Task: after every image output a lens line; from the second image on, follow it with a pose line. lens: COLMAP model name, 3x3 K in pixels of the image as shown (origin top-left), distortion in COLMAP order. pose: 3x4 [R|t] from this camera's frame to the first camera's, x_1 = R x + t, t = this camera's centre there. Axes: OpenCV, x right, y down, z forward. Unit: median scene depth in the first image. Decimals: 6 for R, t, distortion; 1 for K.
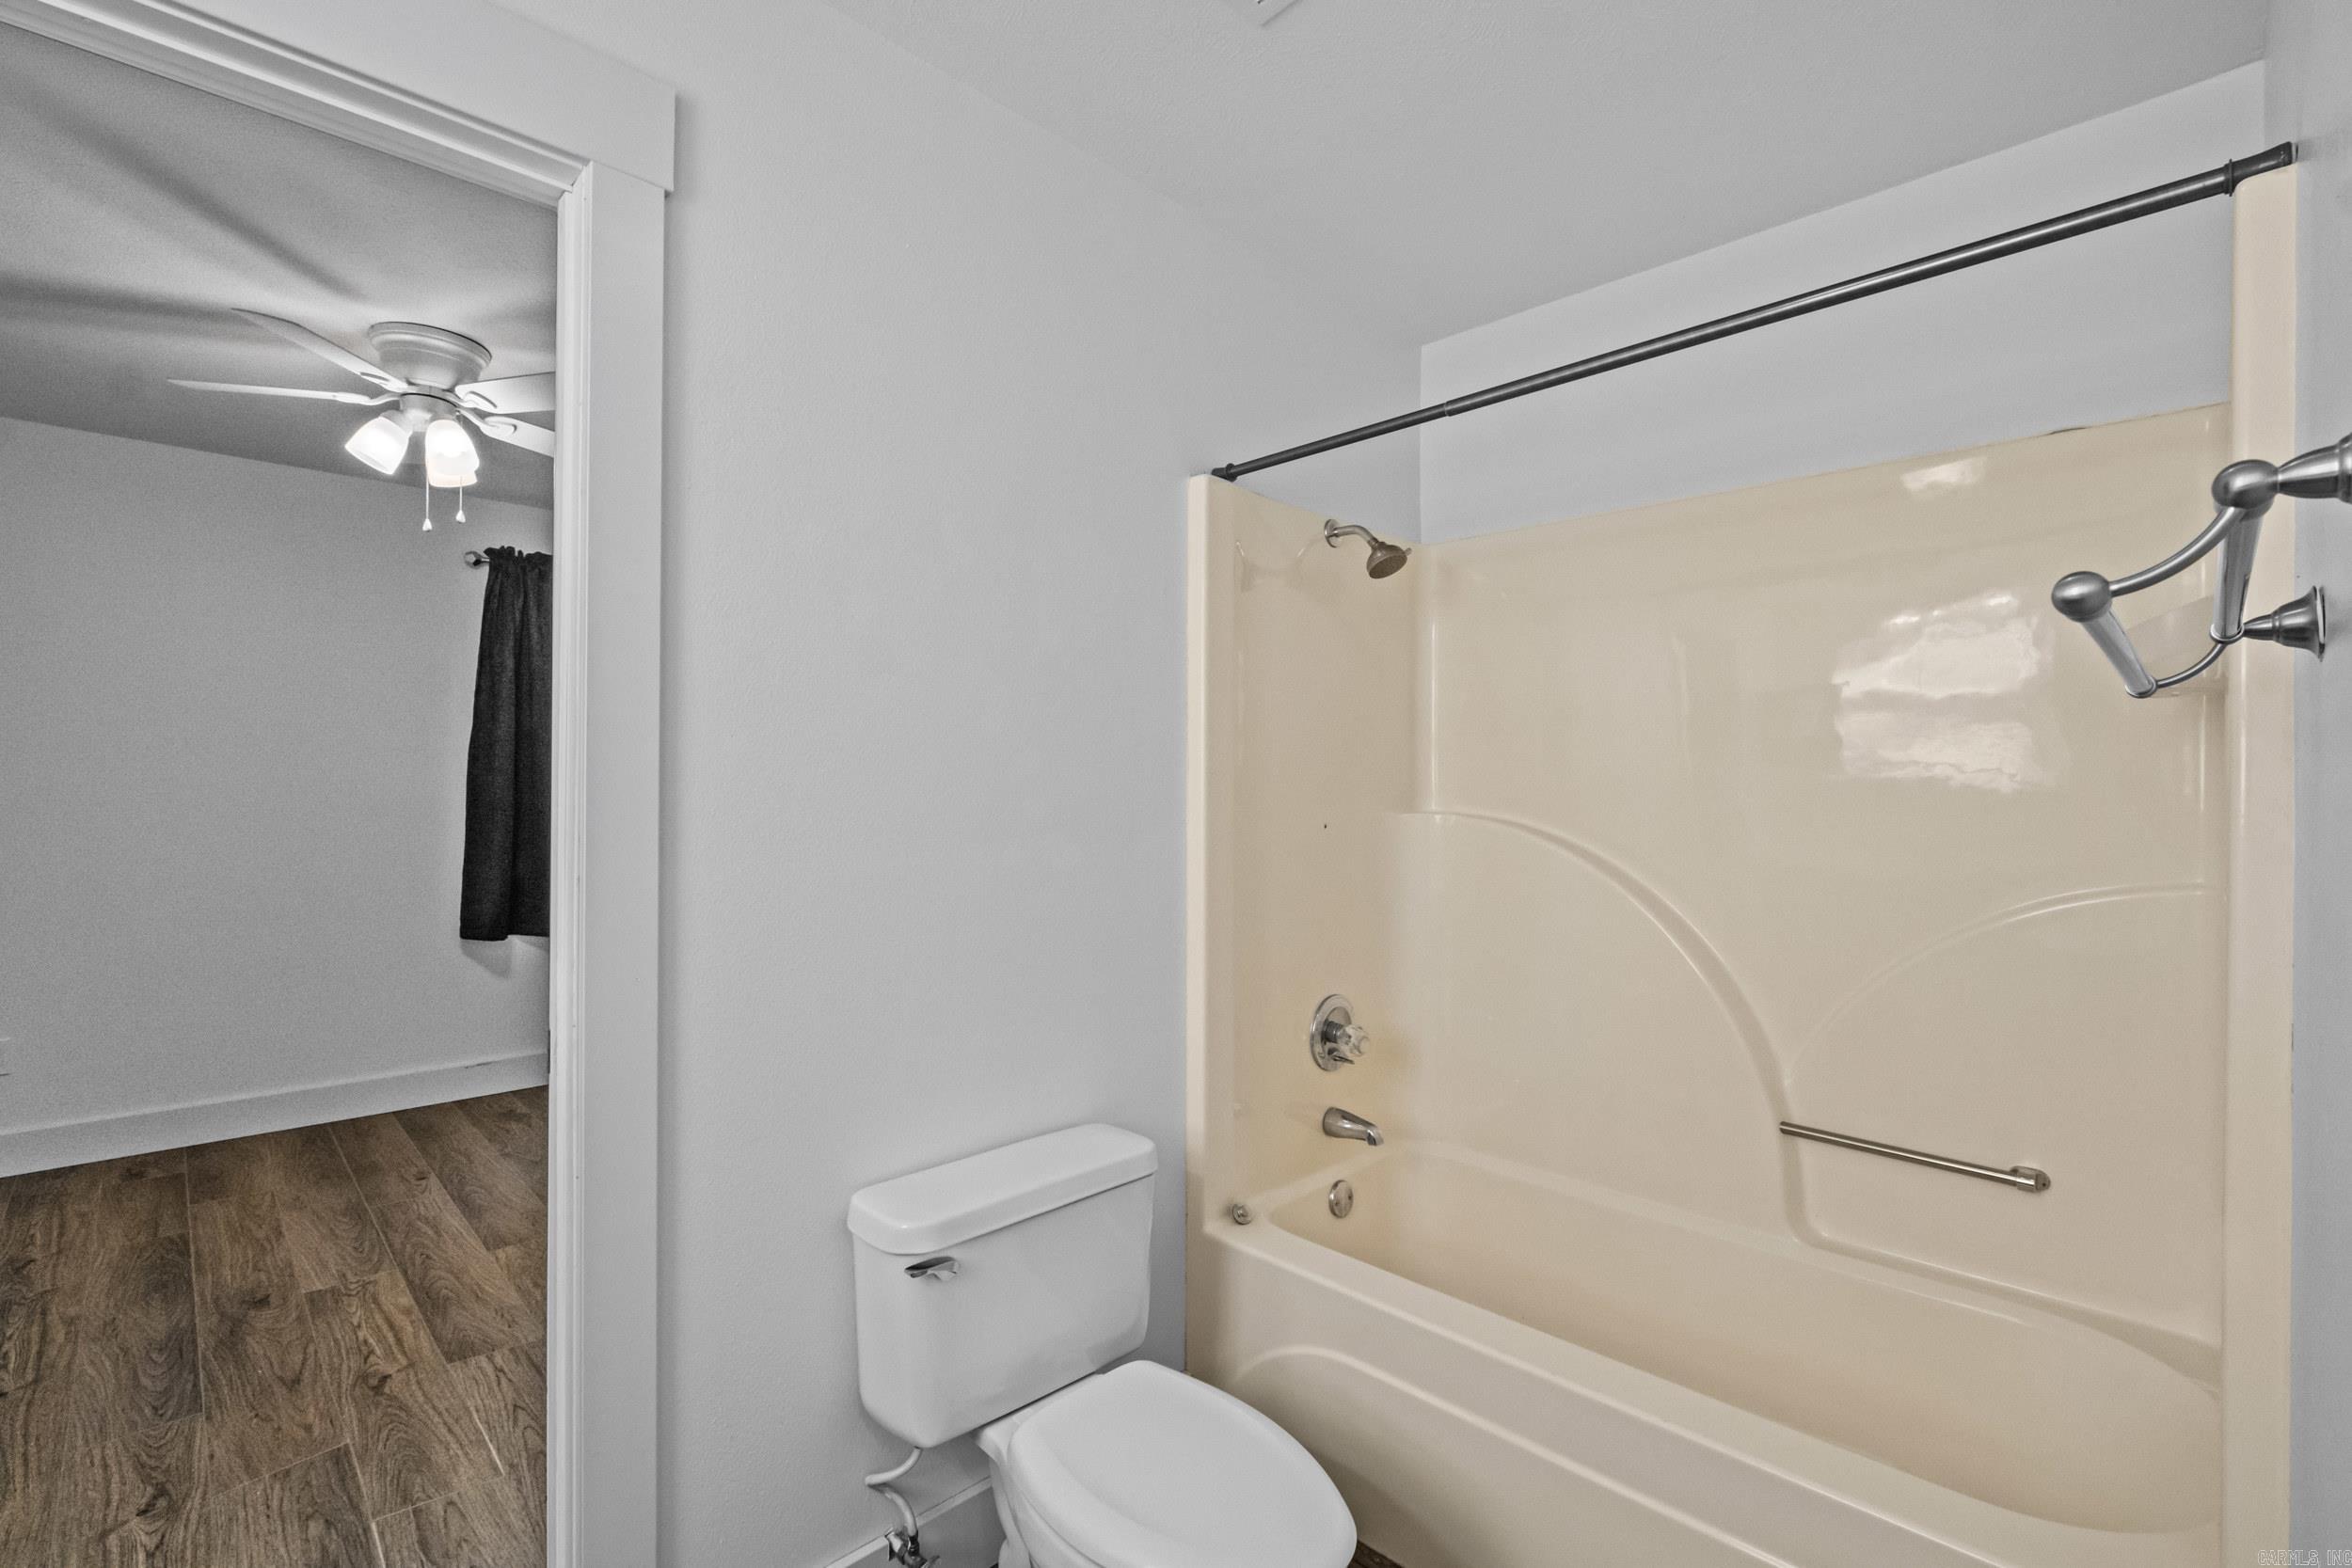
lens RADIAL K [[1037.4, 0, 1164.6], [0, 1037.4, 791.3], [0, 0, 1]] dist [-0.007107, -0.000693]
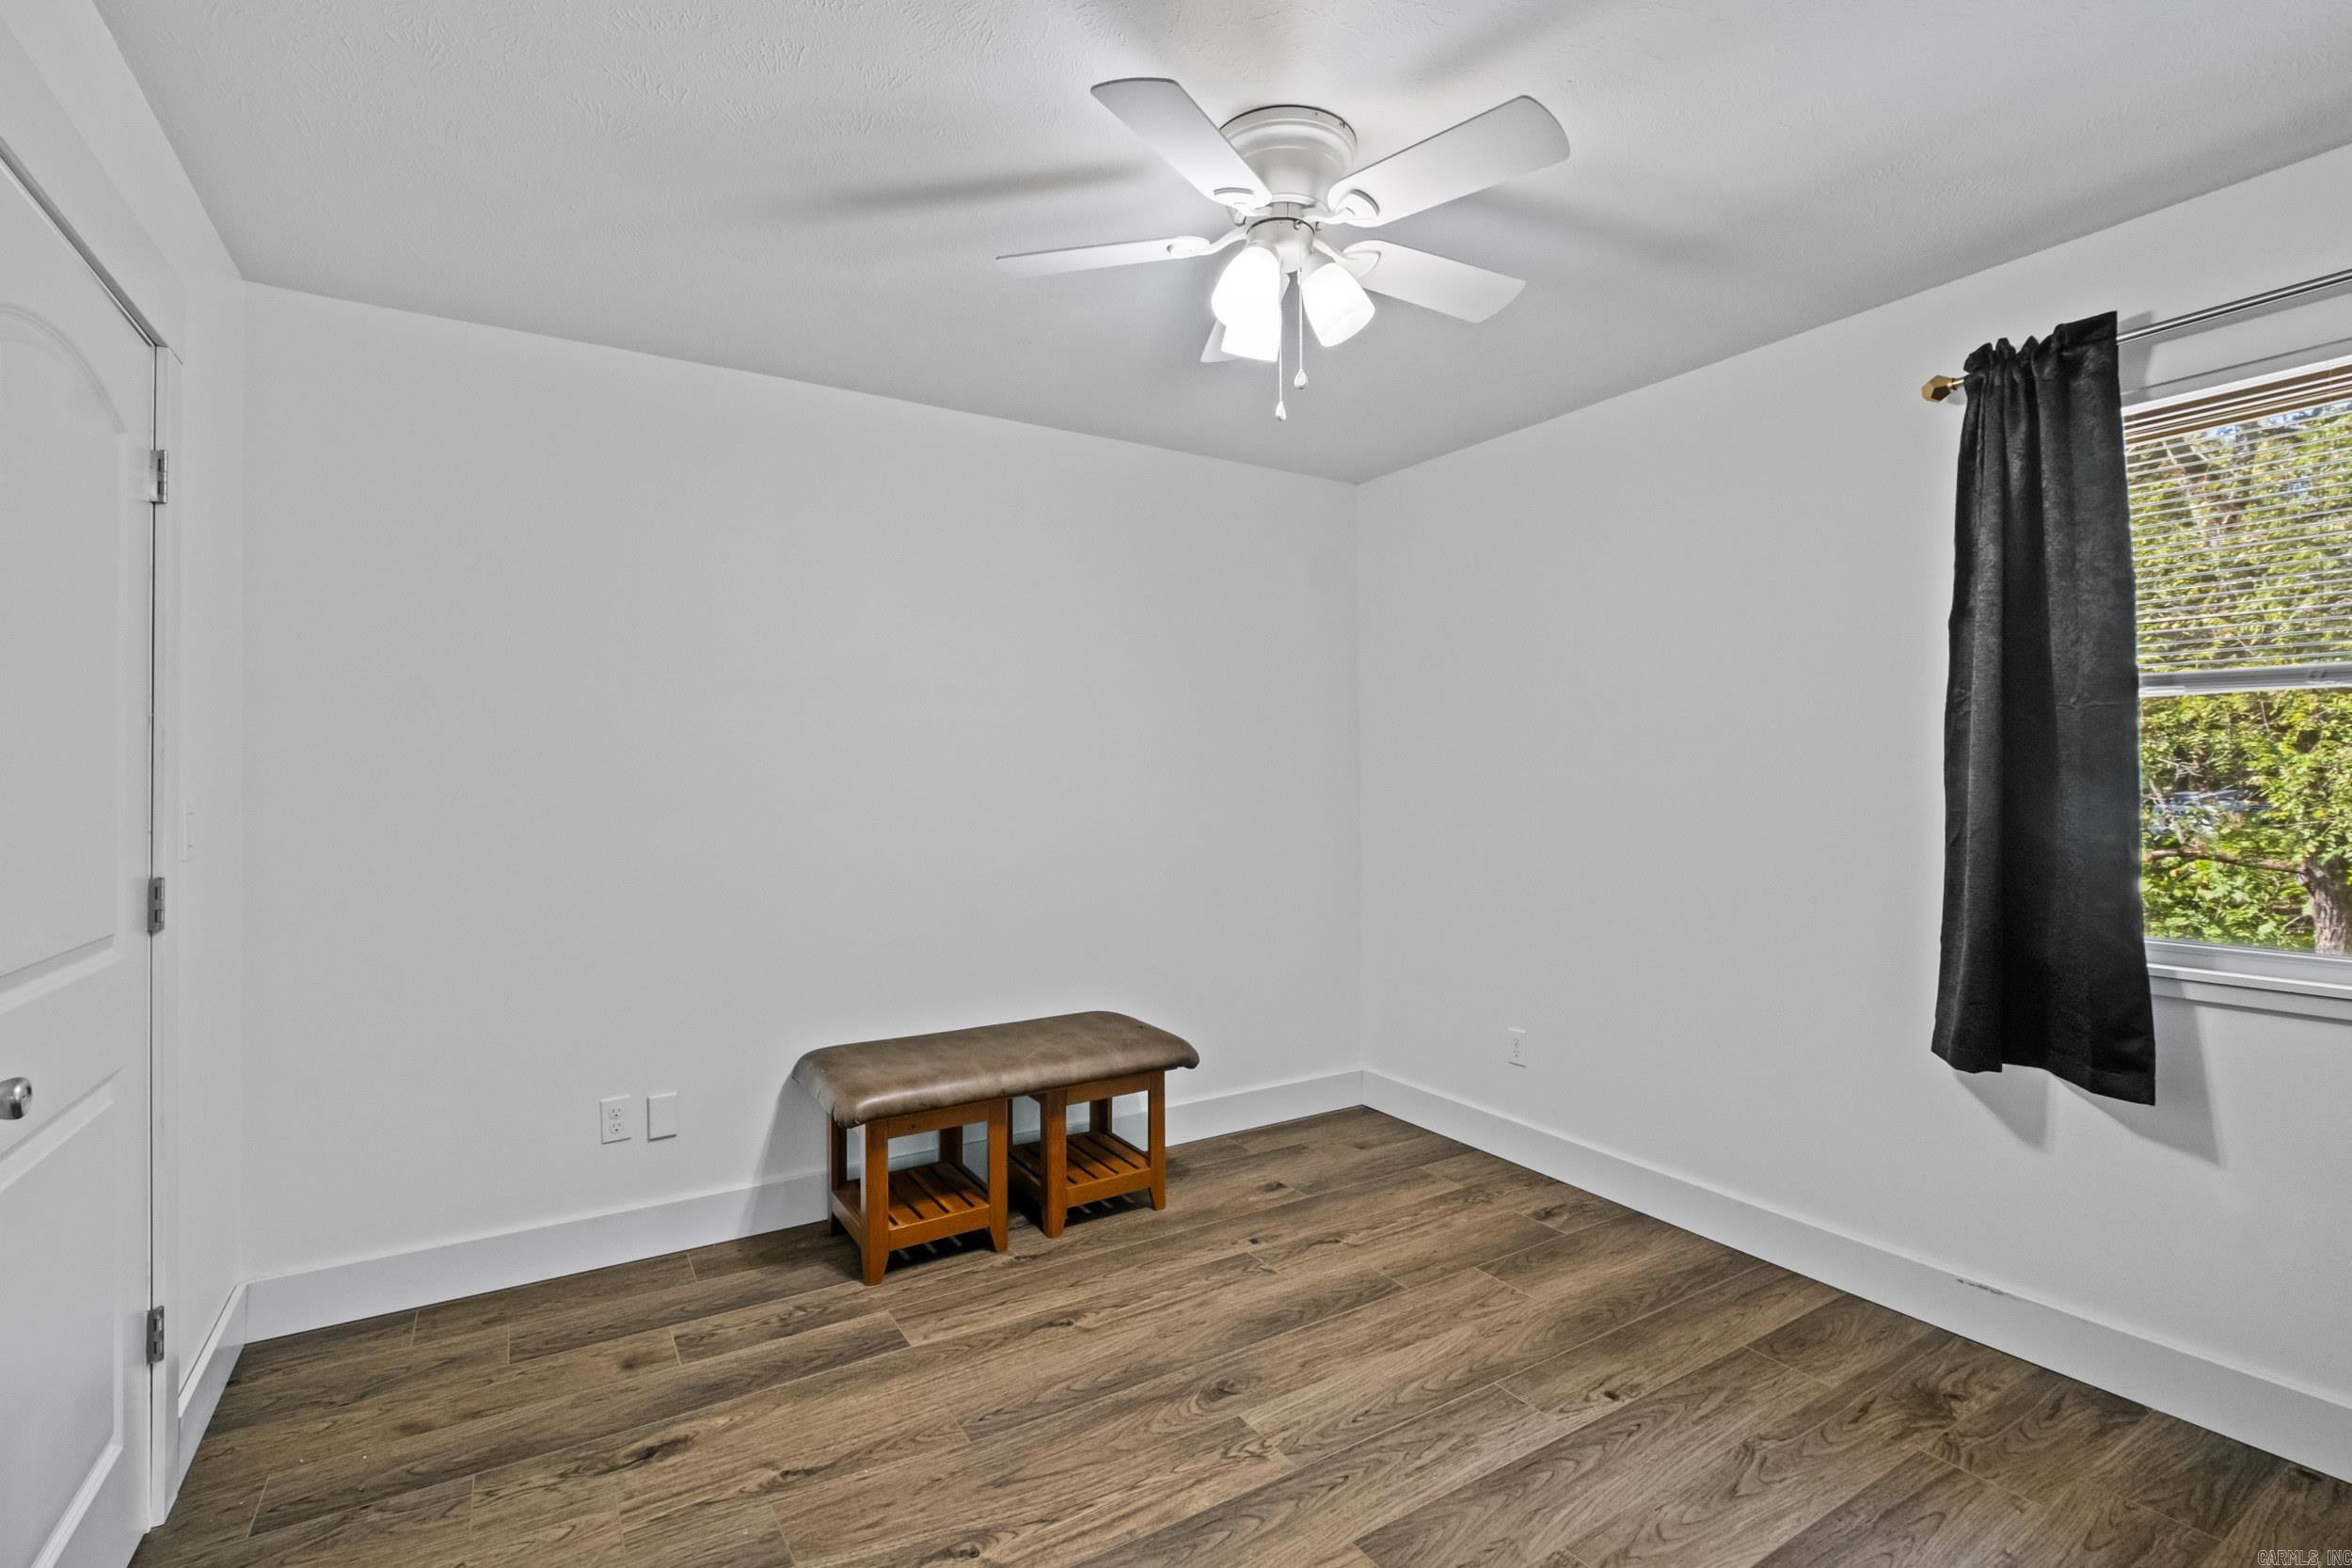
lens RADIAL K [[1037.4, 0, 1164.6], [0, 1037.4, 791.3], [0, 0, 1]] dist [-0.007107, -0.000693]
pose [[-0.232337, -0.000517, -0.972635, -0.023616], [-0.000970, 0.999999, -0.000299, -0.004559], [0.972635, 0.000874, -0.232338, 0.964300]]
